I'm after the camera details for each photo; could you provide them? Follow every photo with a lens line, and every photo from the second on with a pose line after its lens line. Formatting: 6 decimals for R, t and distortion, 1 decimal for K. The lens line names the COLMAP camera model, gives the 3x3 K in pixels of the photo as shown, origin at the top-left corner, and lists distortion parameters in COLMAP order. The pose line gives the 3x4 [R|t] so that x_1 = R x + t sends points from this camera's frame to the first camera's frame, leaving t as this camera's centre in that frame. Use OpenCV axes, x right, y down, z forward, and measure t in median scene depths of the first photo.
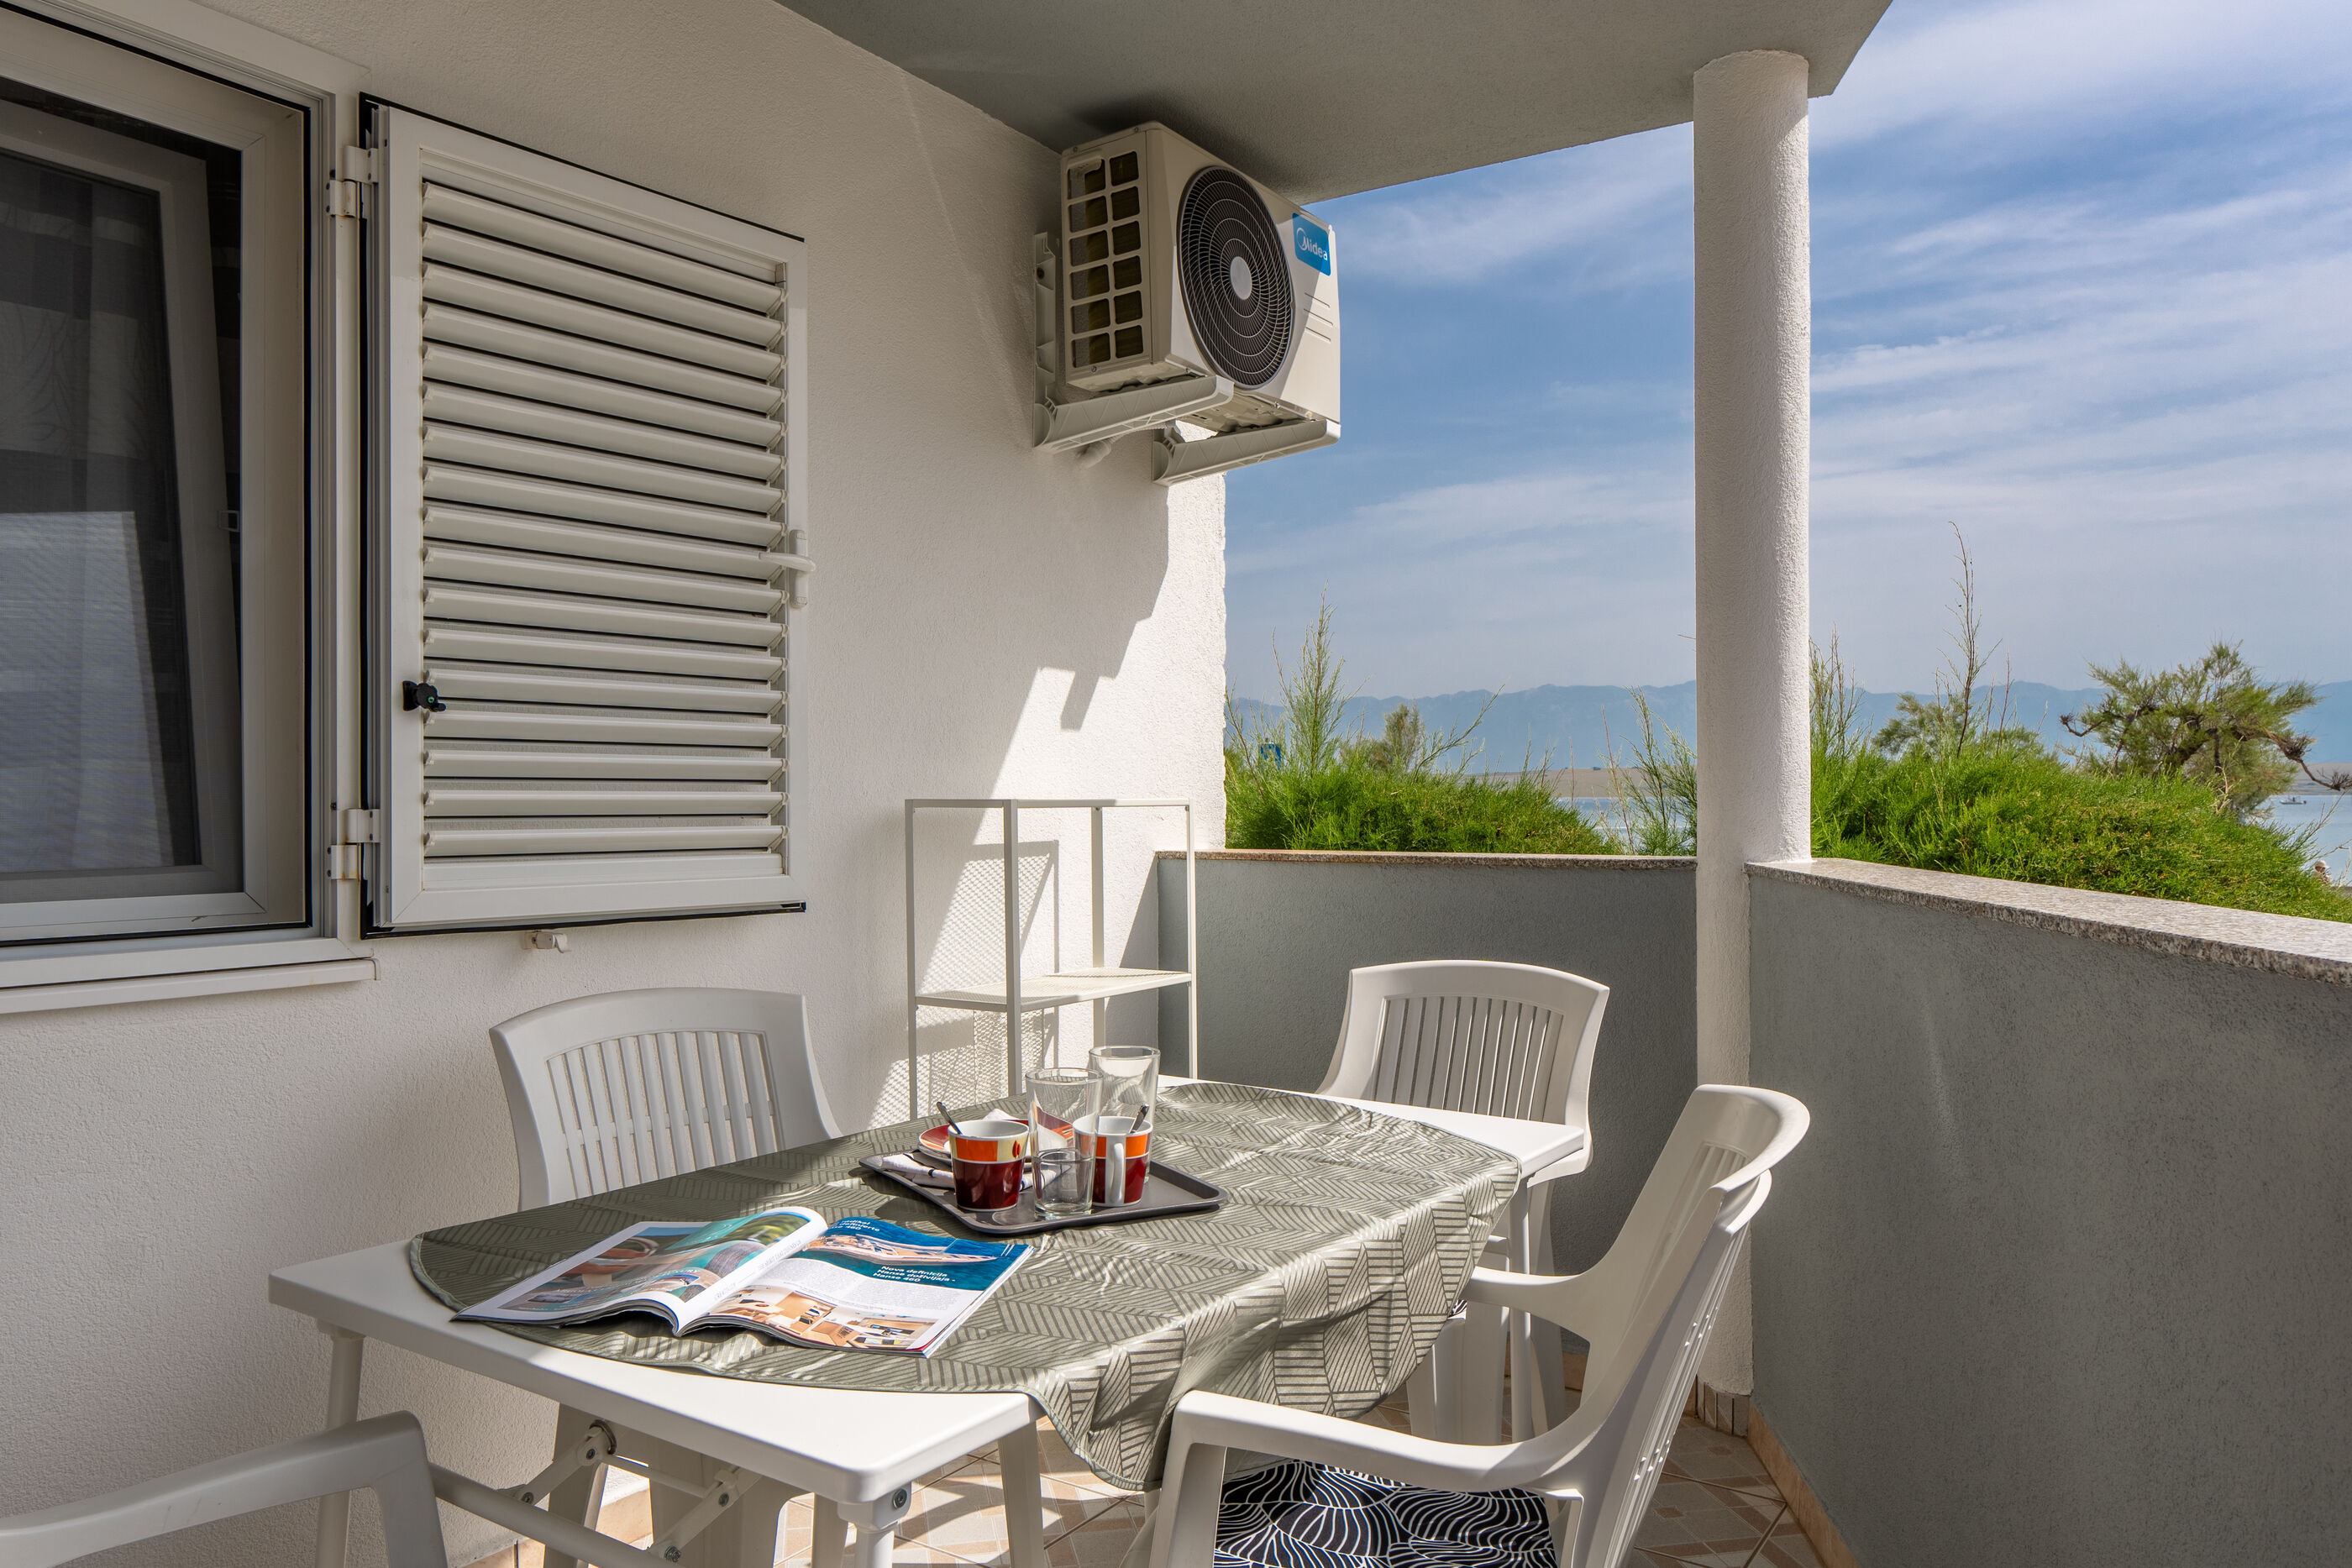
lens RADIAL K [[1690.4, 0, 1172.6], [0, 1690.4, 772.6], [0, 0, 1]] dist [0.000211, -0.002598]
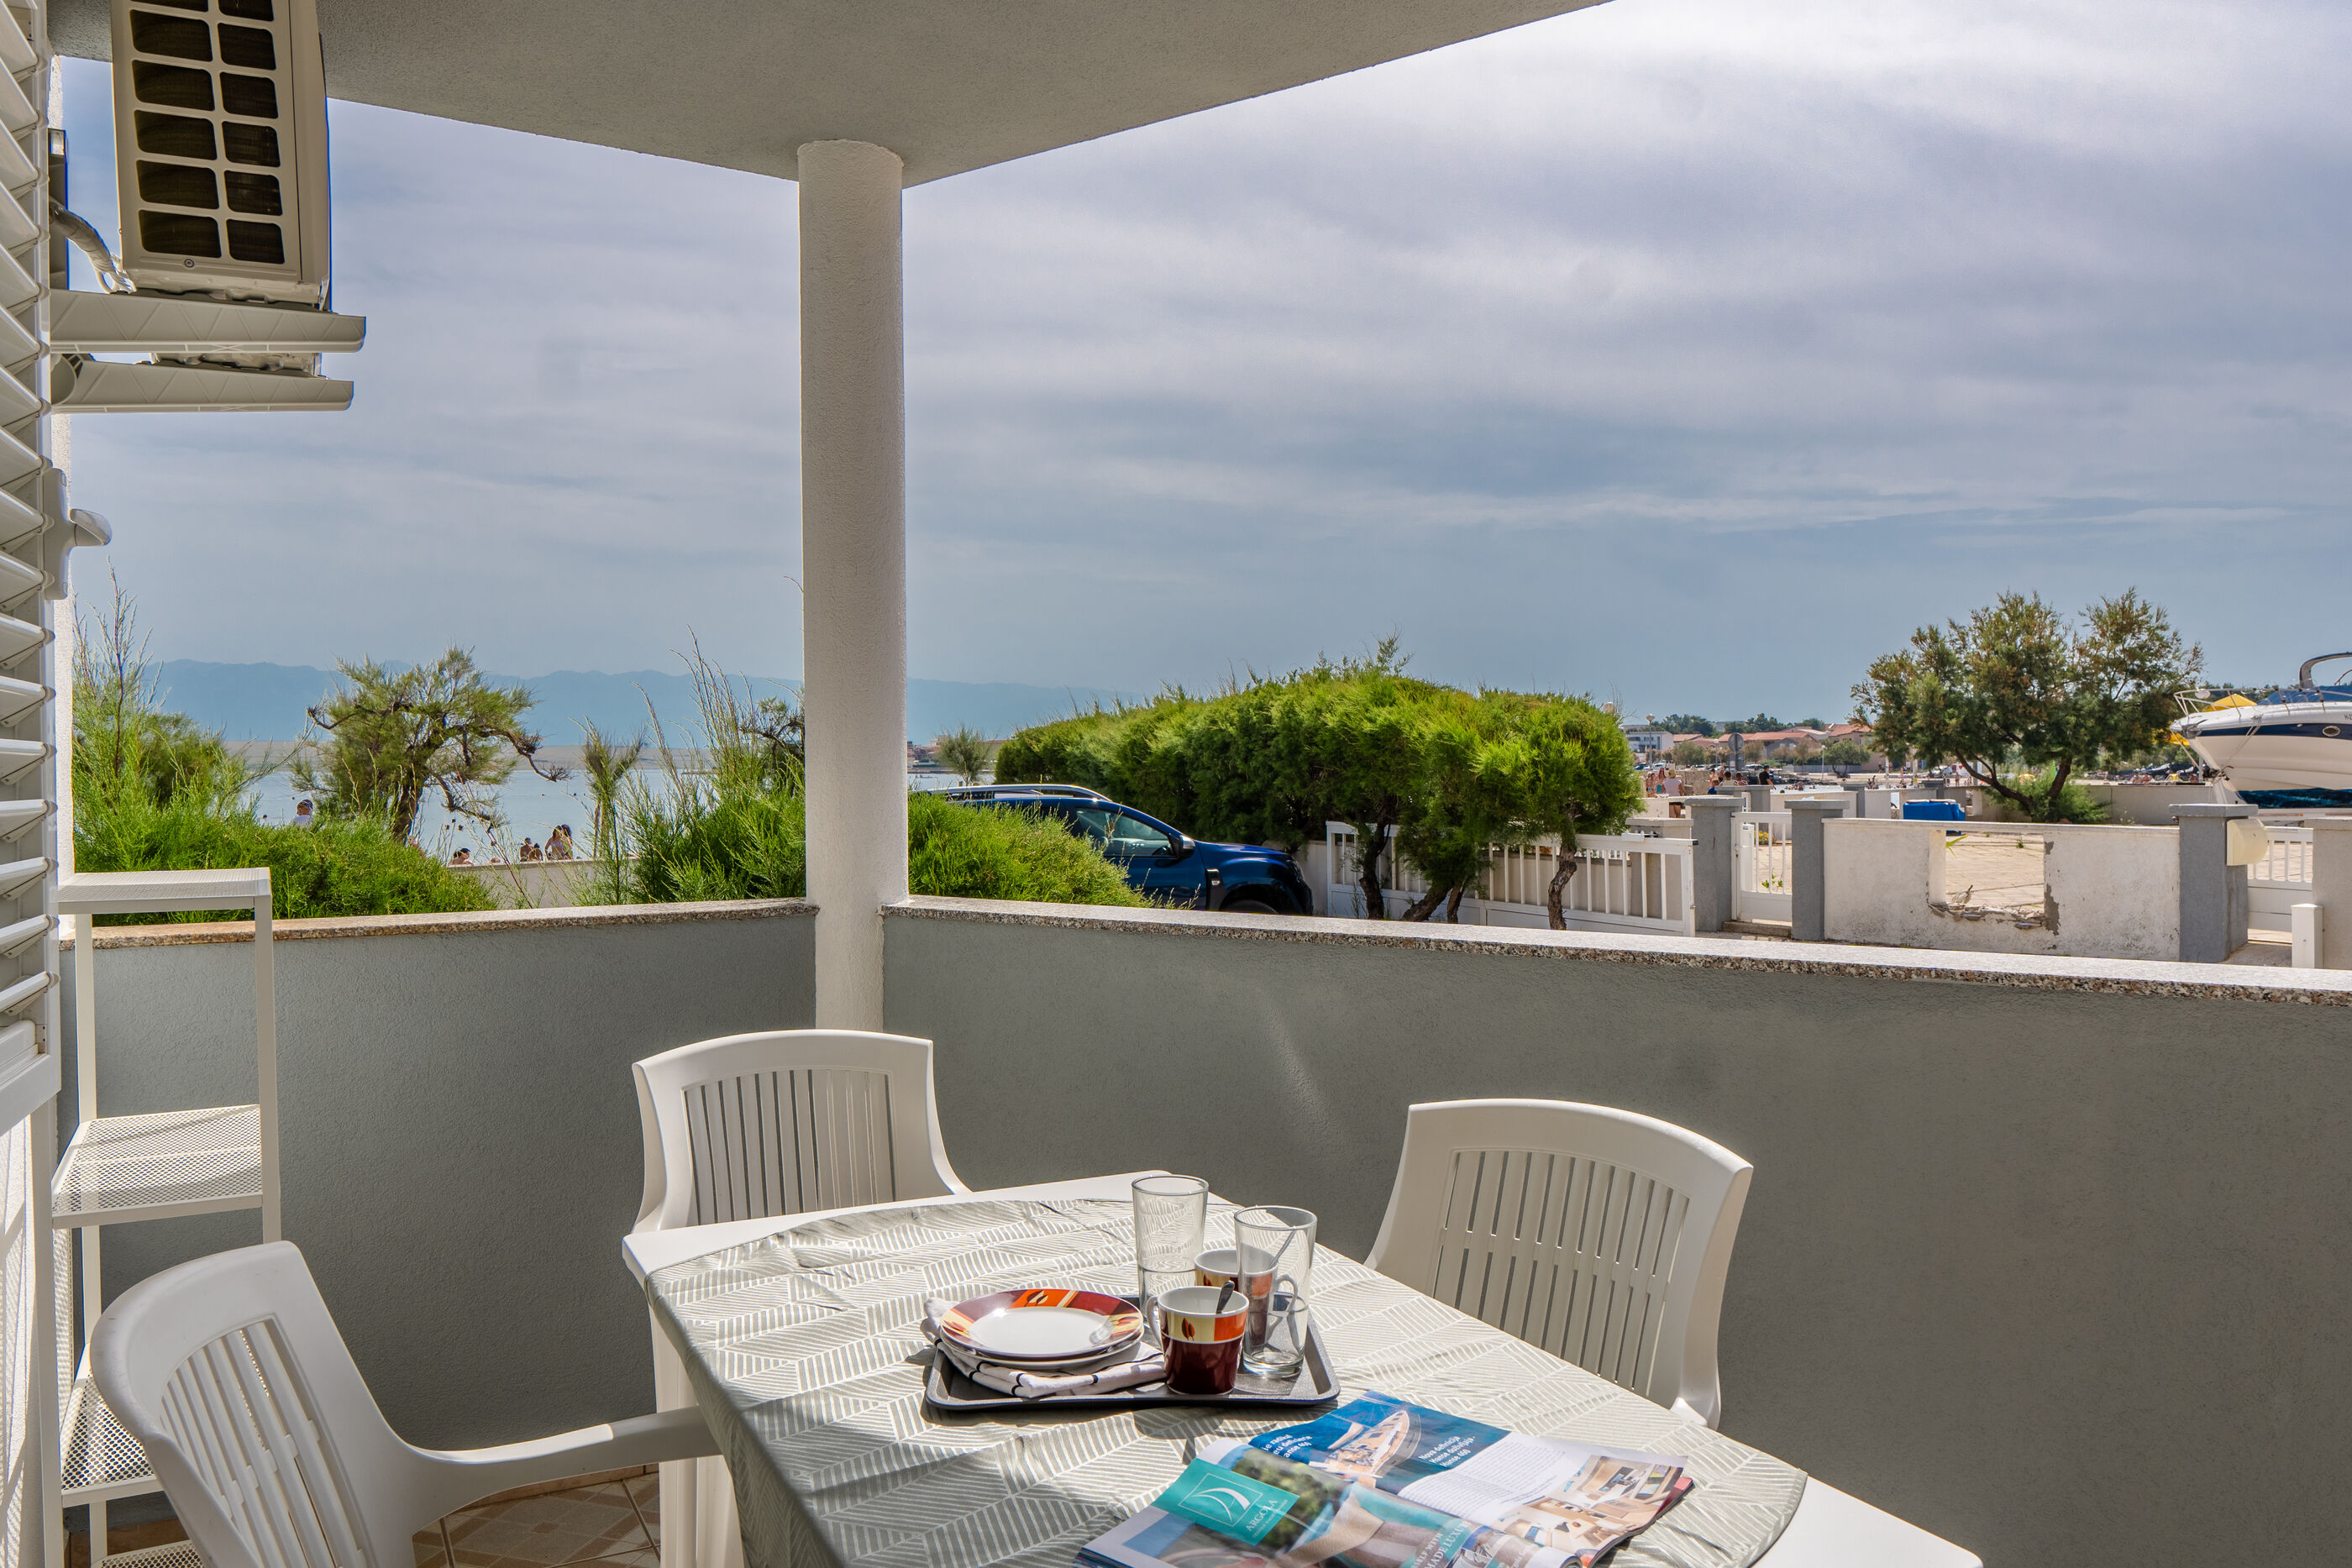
lens RADIAL K [[1652.5, 0, 1178.5], [0, 1652.5, 749.9], [0, 0, 1]] dist [-0.003137, -0.003092]
pose [[0.454621, 0.008566, 0.890644, -0.470405], [-0.011056, 0.999931, -0.003973, -0.039873], [-0.890617, -0.008040, 0.454684, 0.328795]]
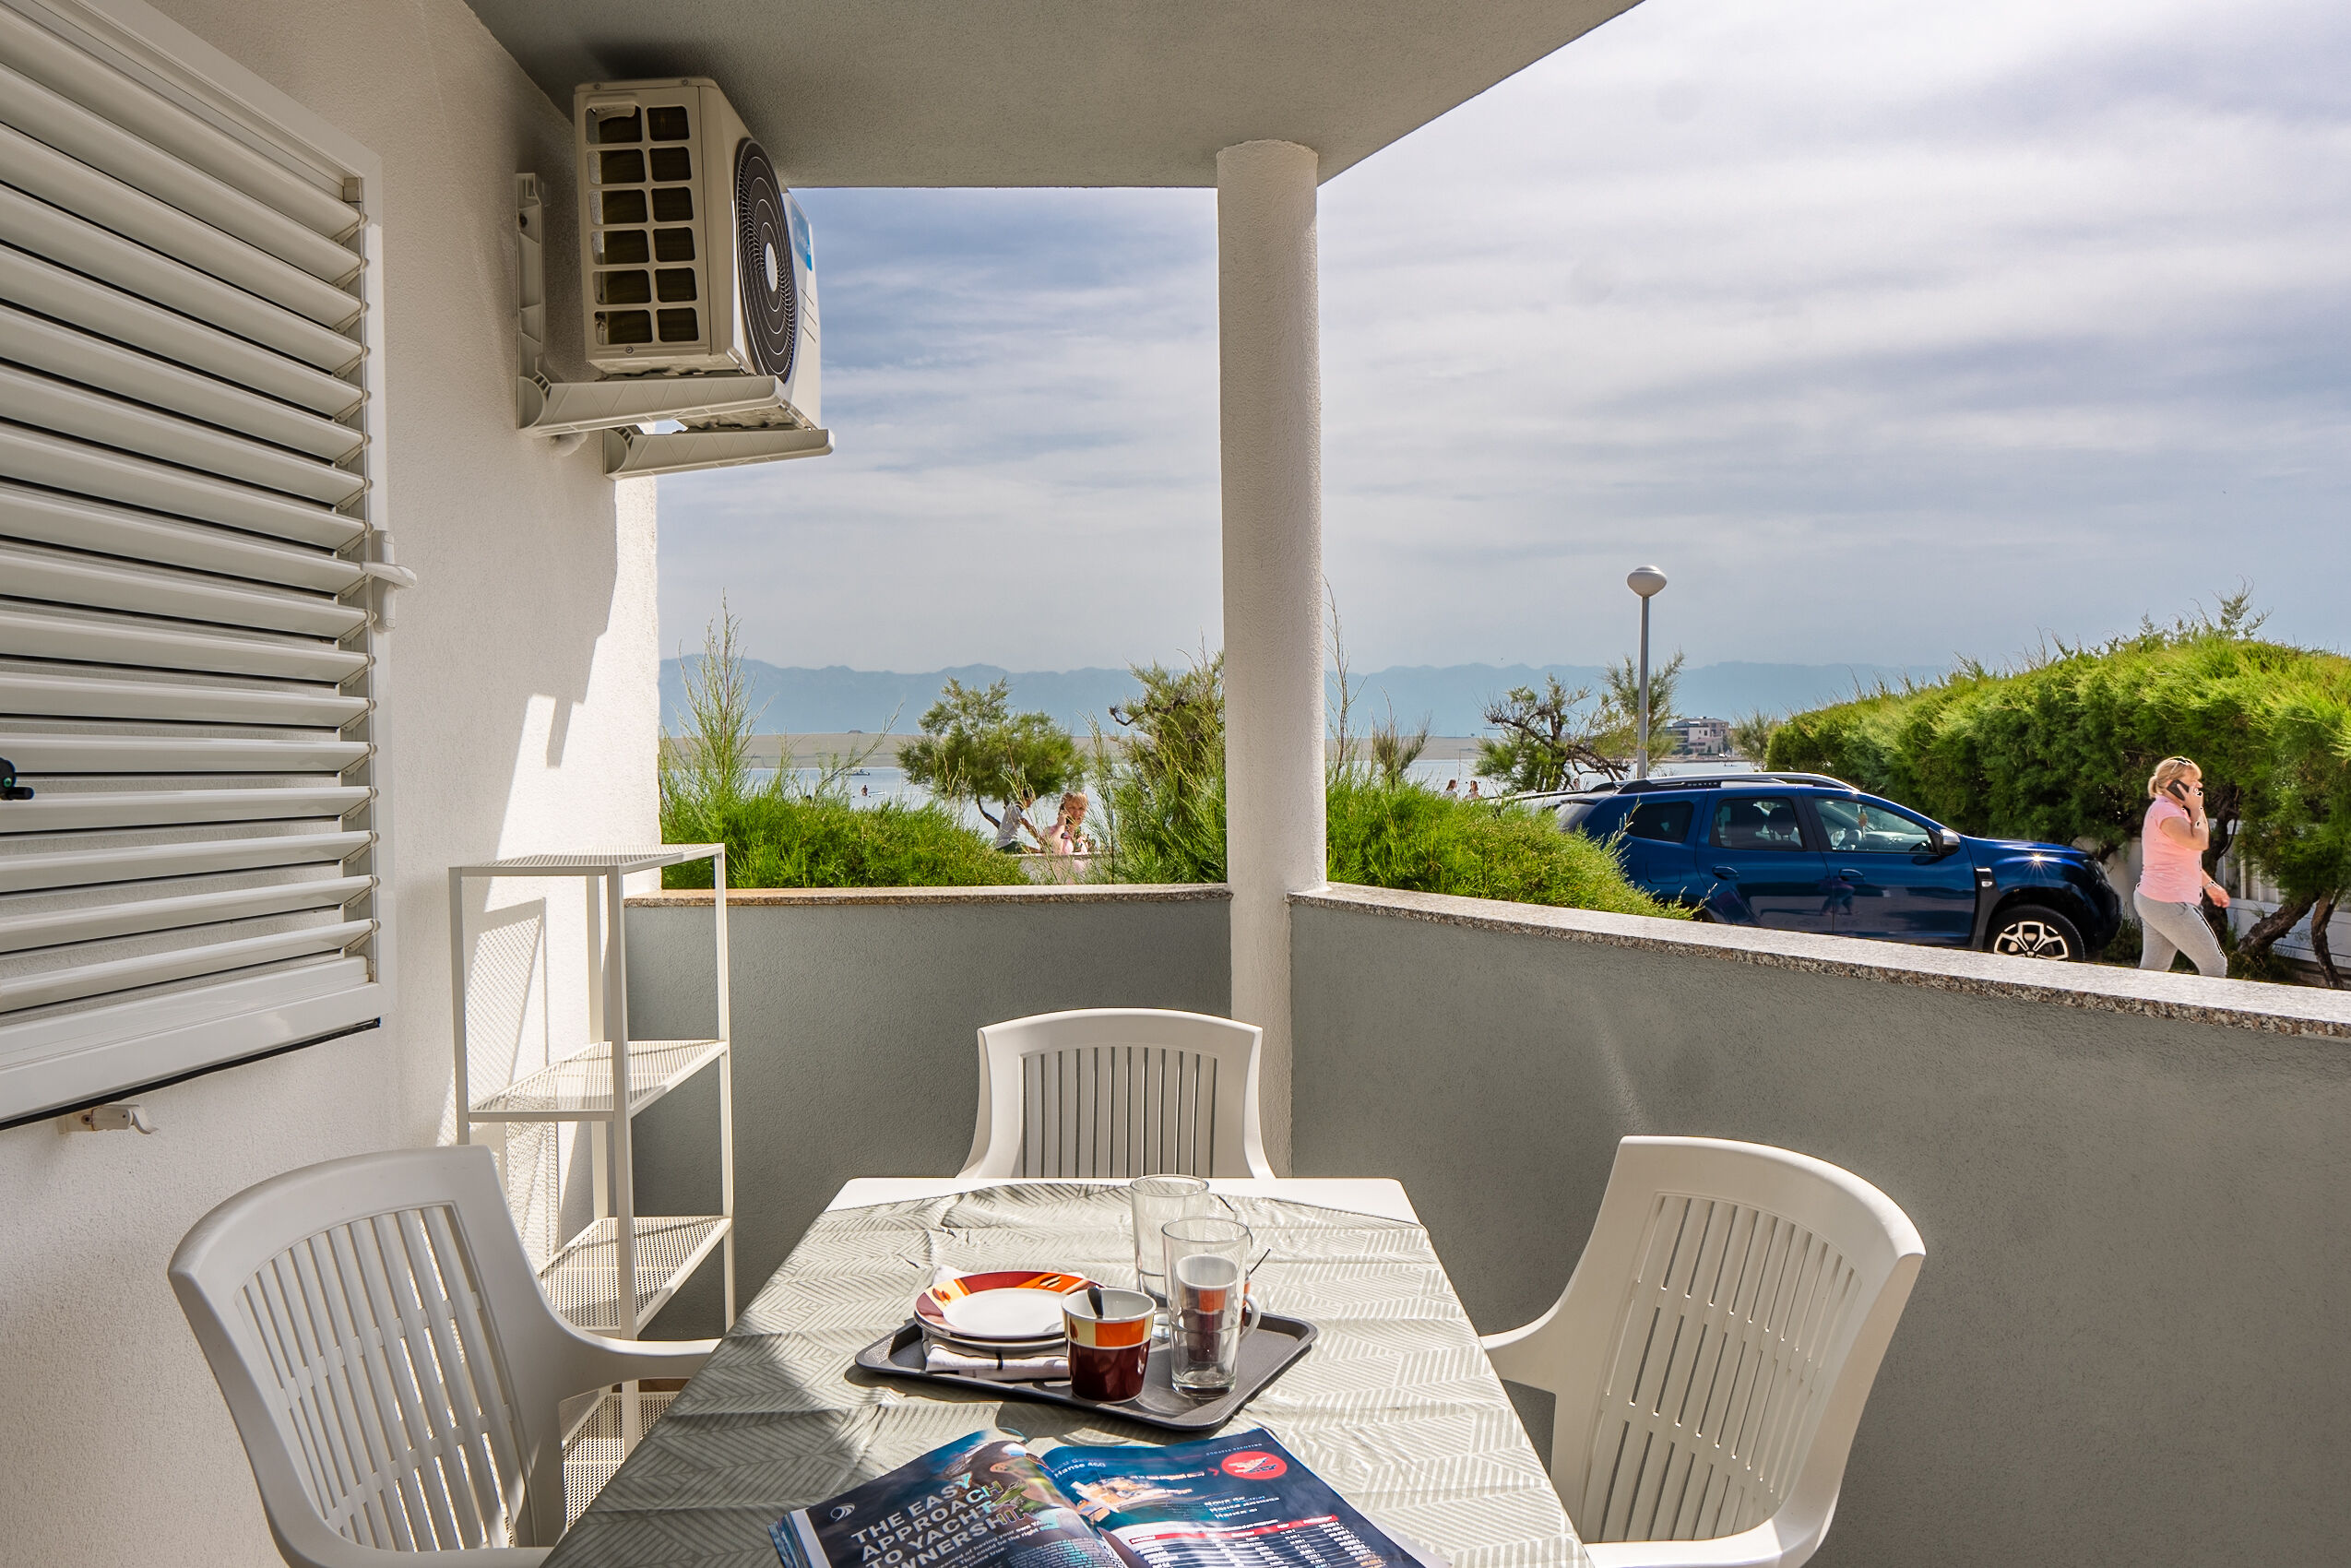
lens RADIAL K [[1652.0, 0, 1178.0], [0, 1652.0, 749.9], [0, 0, 1]] dist [-0.003137, -0.003092]
pose [[0.825252, -0.003554, 0.564754, -0.292821], [0.000670, 0.999986, 0.005314, -0.040545], [-0.564765, -0.004007, 0.825242, 0.153049]]
